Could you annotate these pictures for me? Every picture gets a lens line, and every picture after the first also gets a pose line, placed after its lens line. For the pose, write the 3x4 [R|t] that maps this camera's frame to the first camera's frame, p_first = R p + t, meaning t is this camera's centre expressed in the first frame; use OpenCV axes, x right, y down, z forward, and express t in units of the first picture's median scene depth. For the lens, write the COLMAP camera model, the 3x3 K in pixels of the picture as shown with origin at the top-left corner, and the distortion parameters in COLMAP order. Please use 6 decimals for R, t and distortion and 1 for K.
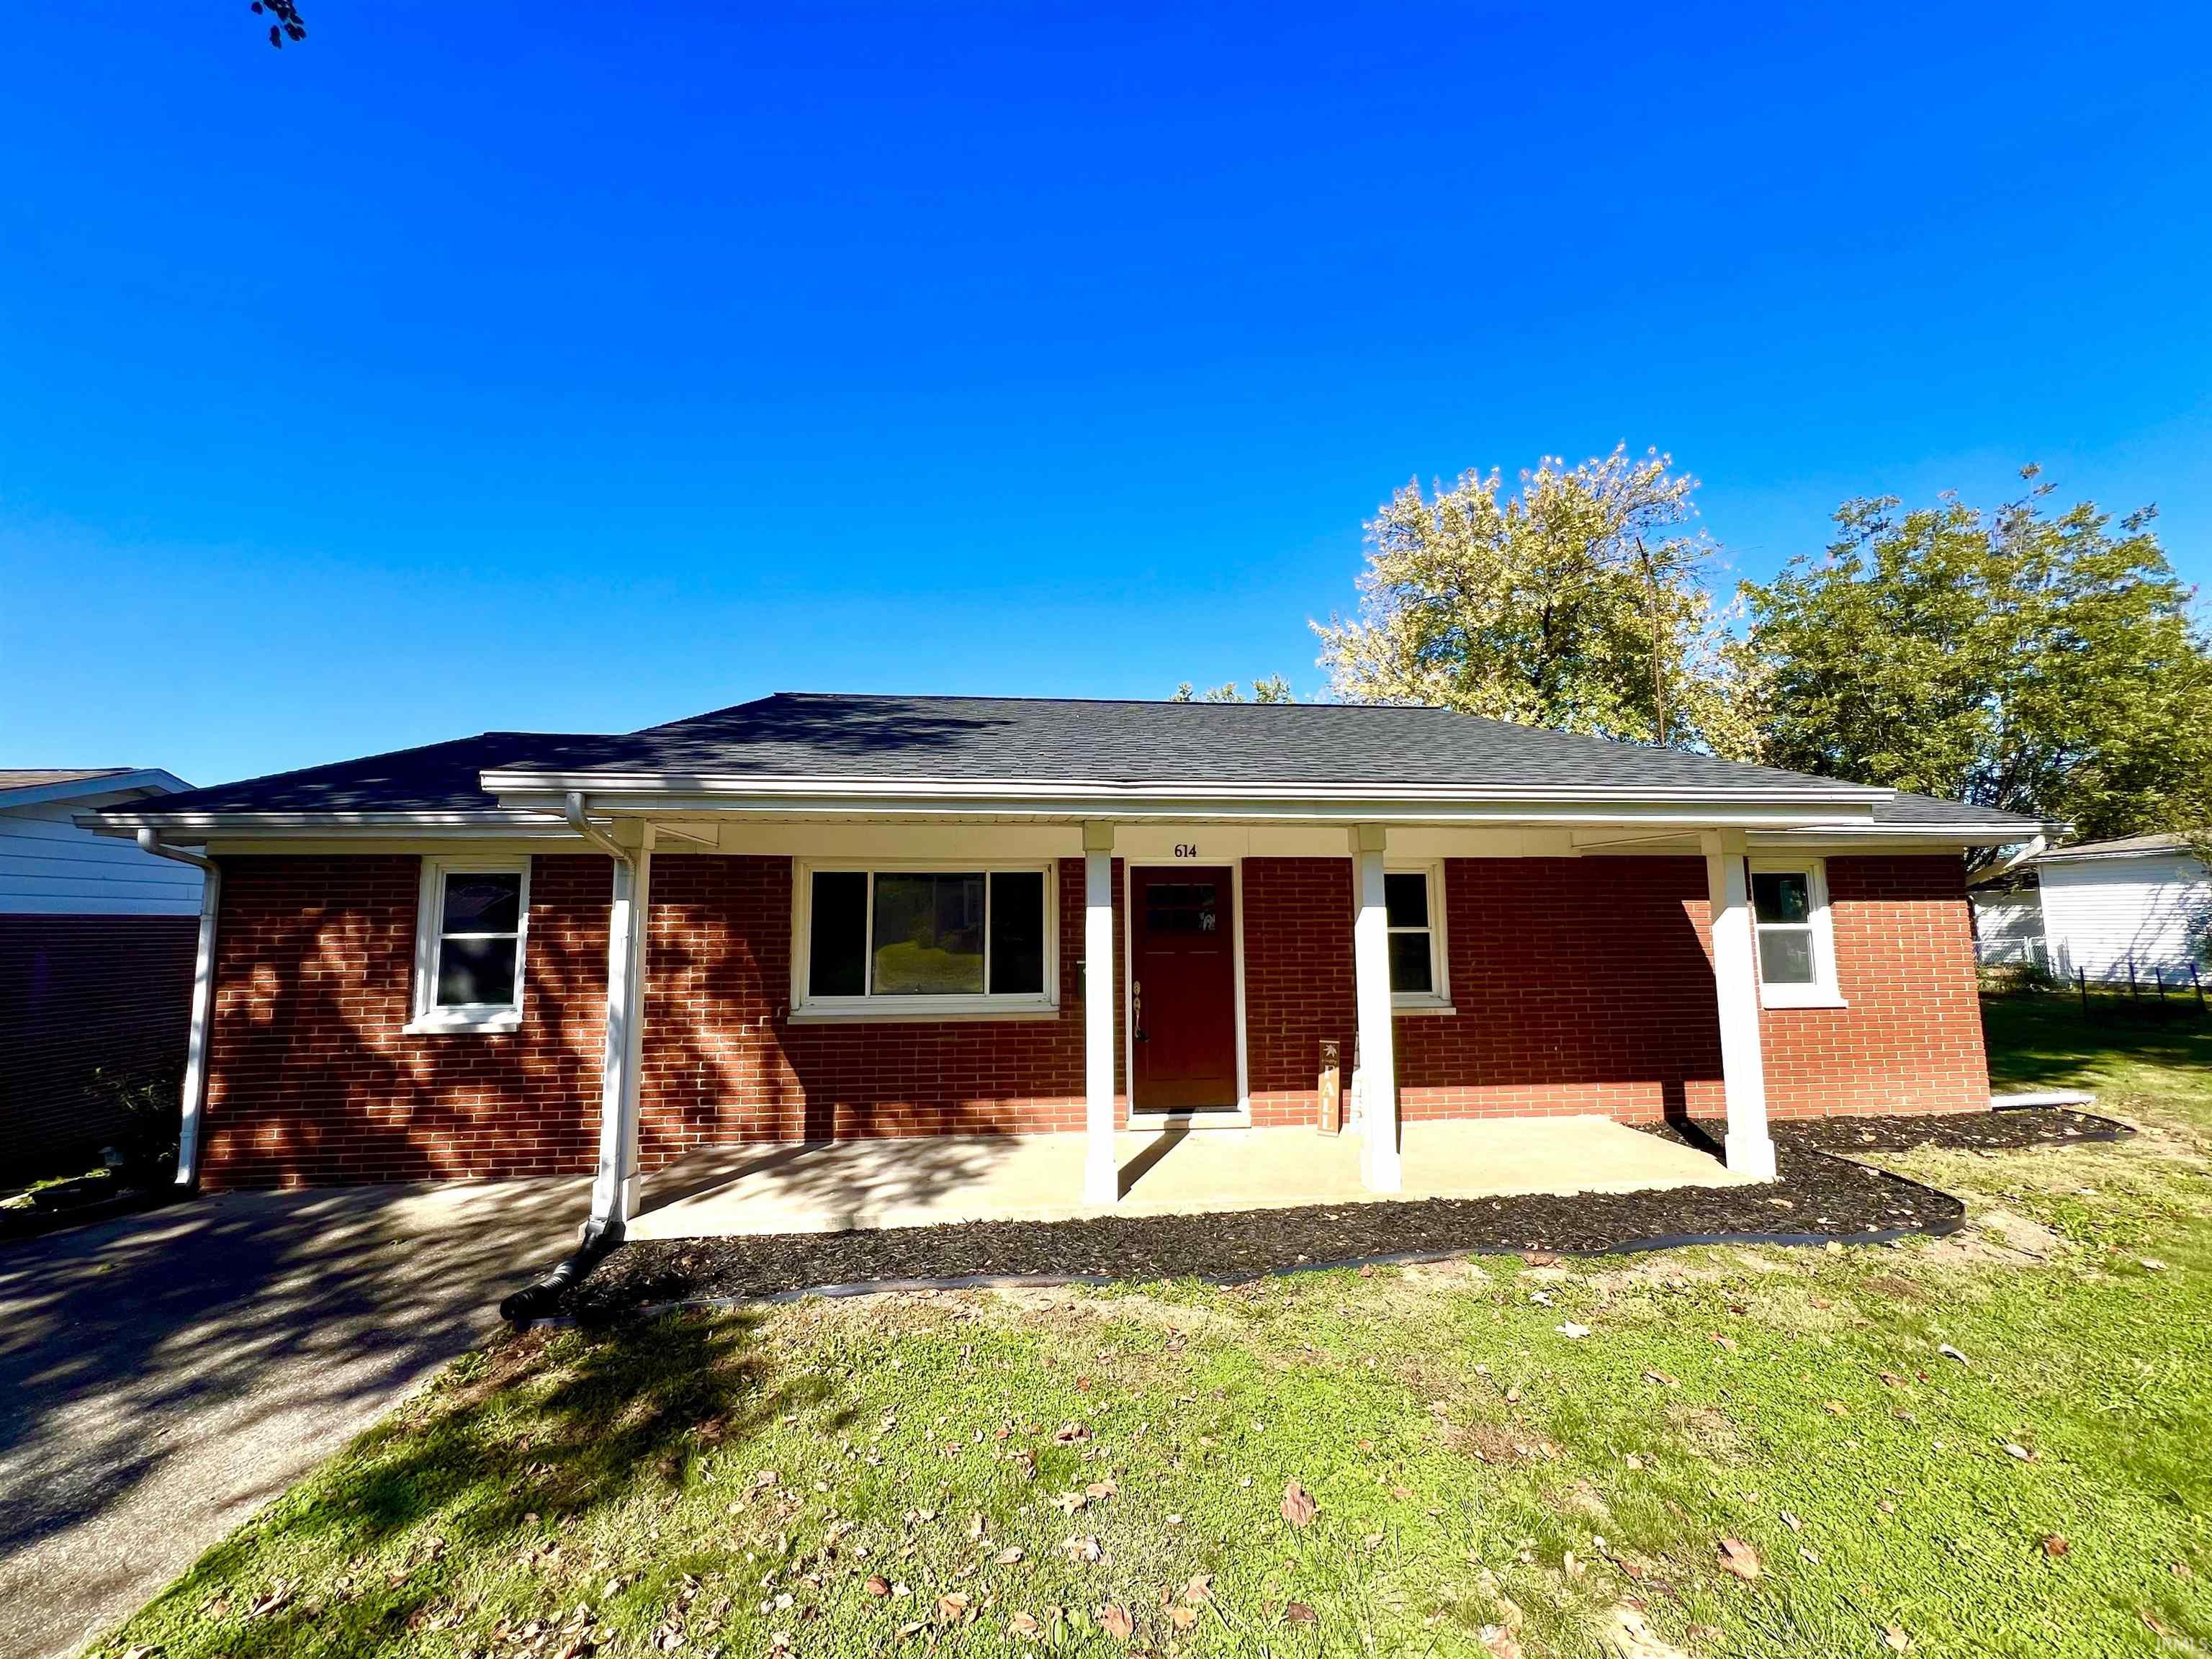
lens RADIAL K [[885.7, 0, 1106.0], [0, 885.7, 829.5], [0, 0, 1]] dist [-0.000874, 0.000078]
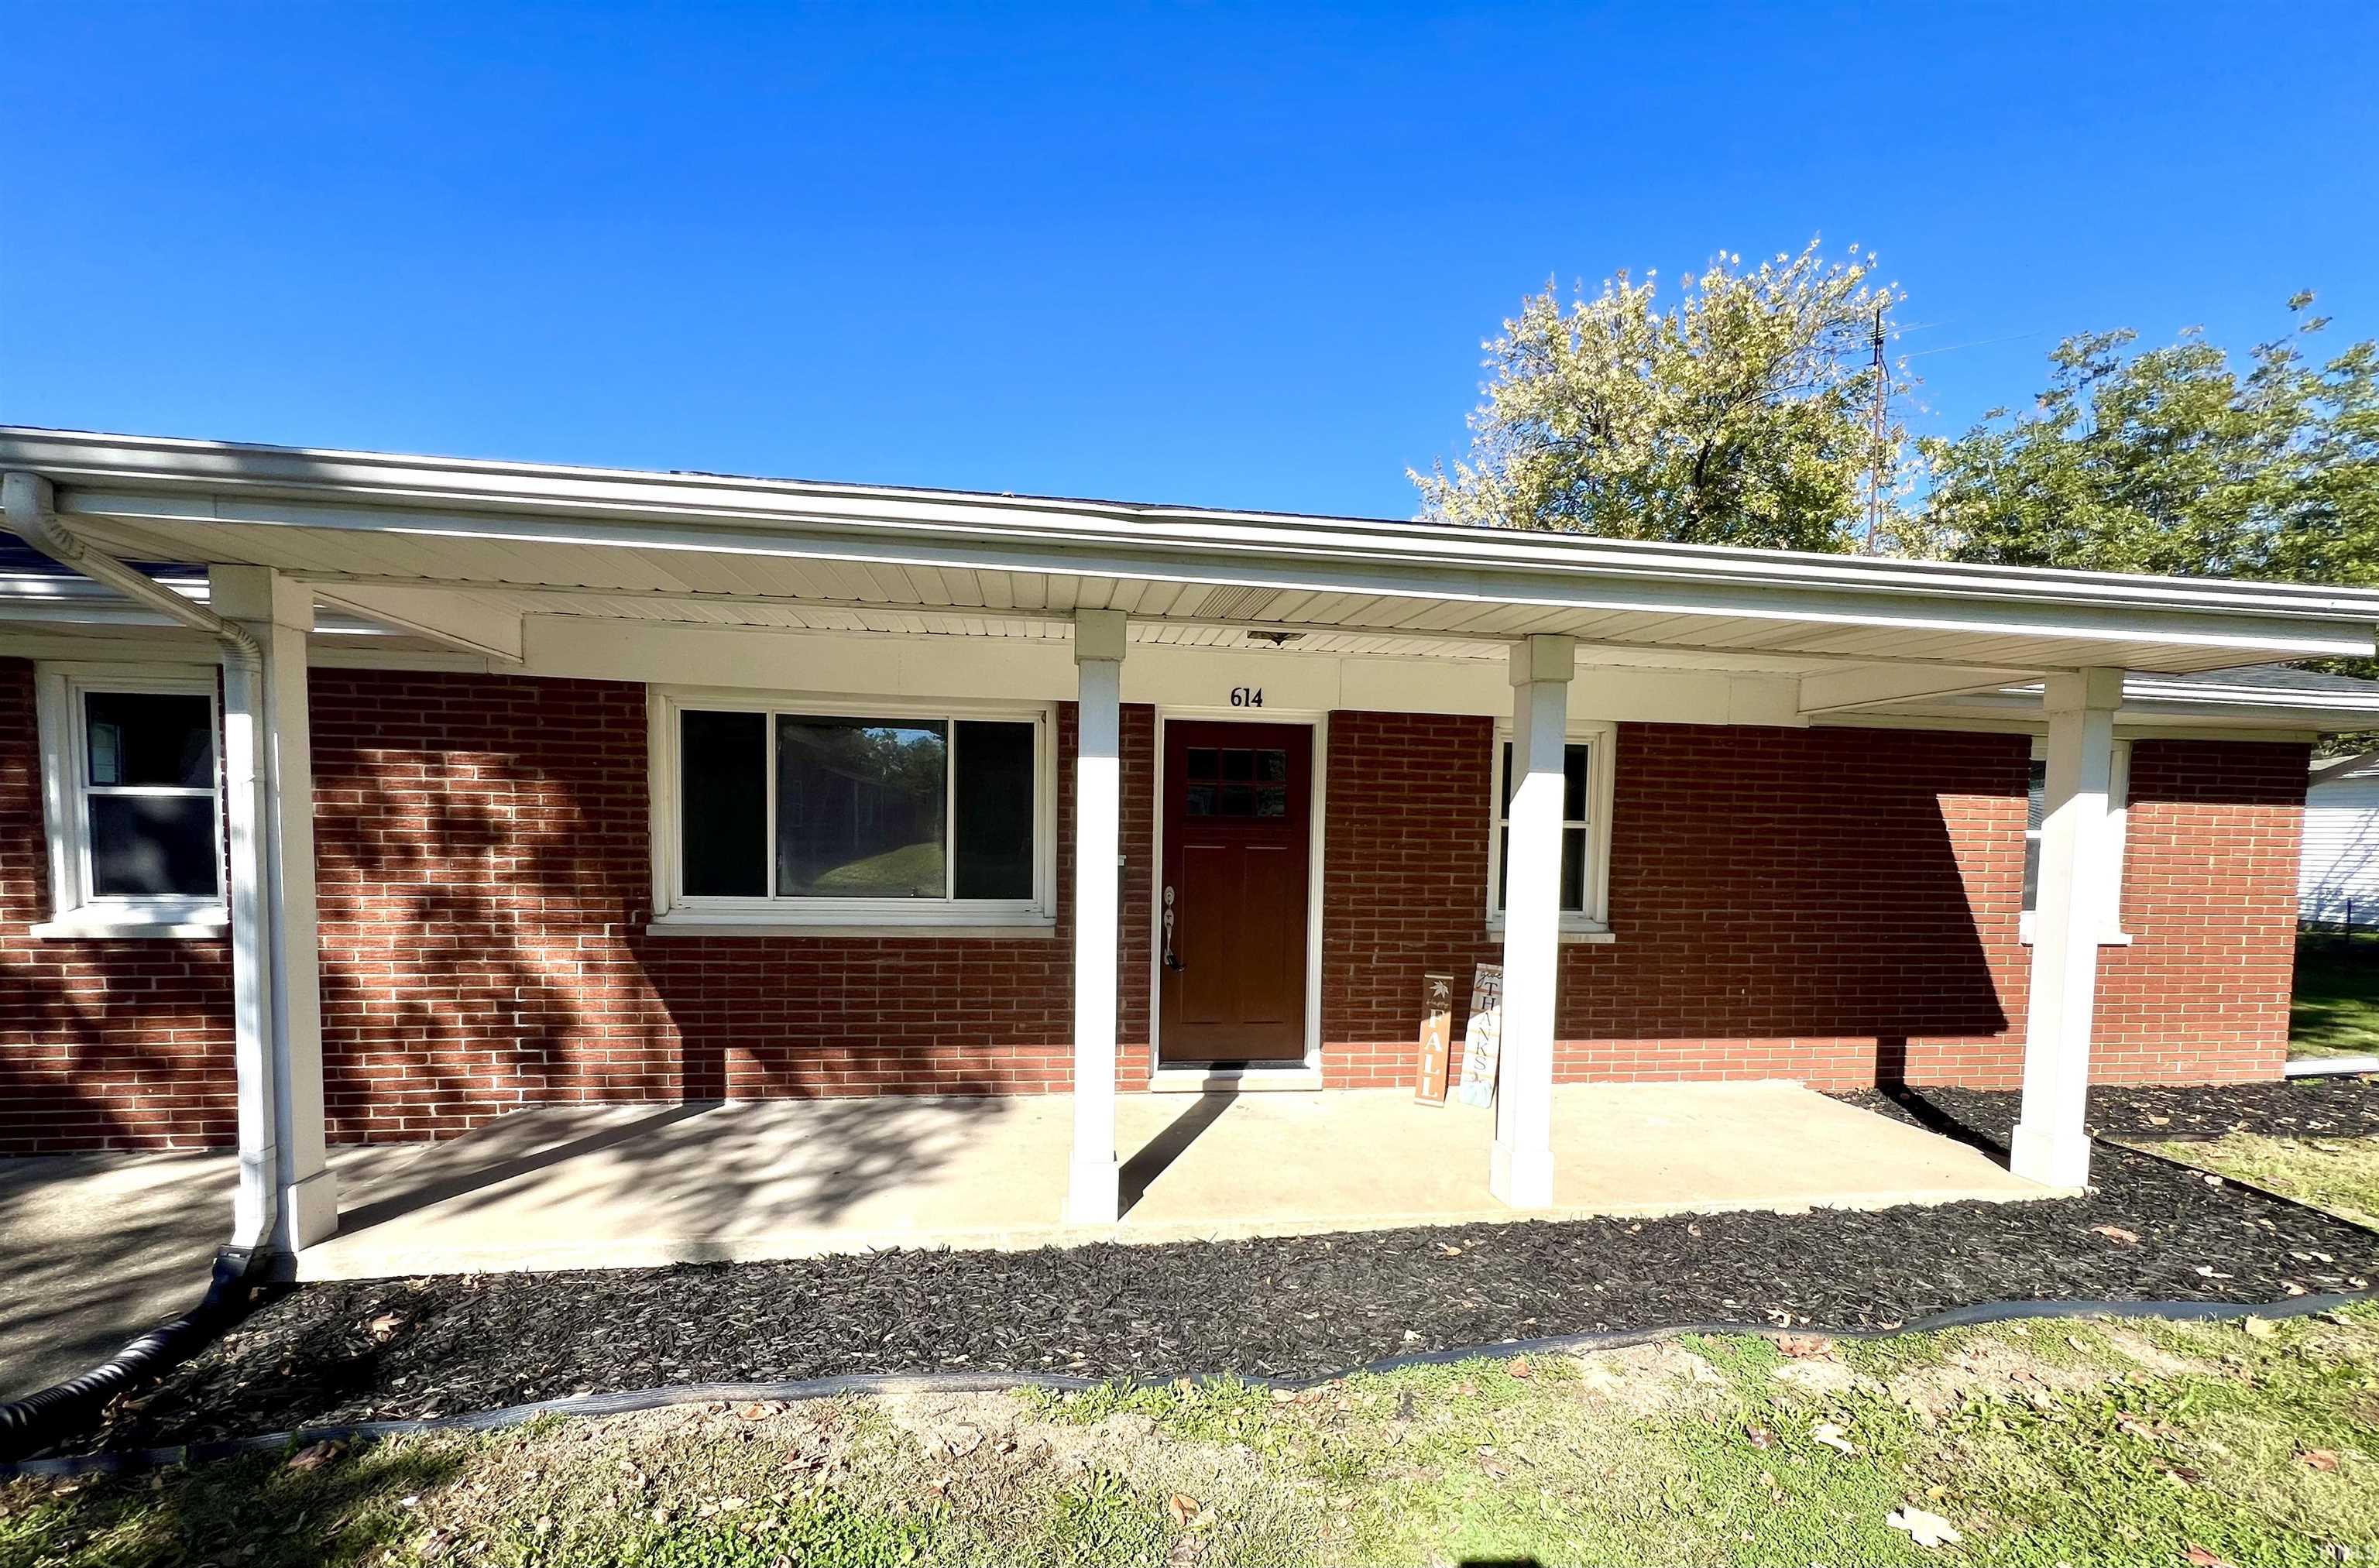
lens RADIAL K [[955.1, 0, 1188.6], [0, 955.1, 870.5], [0, 0, 1]] dist [0.000888, 0.000114]
pose [[0.999225, 0.024592, 0.030737, 0.028012], [-0.028757, 0.989248, 0.143389, 0.053623], [-0.026880, -0.144162, 0.989189, 0.270934]]
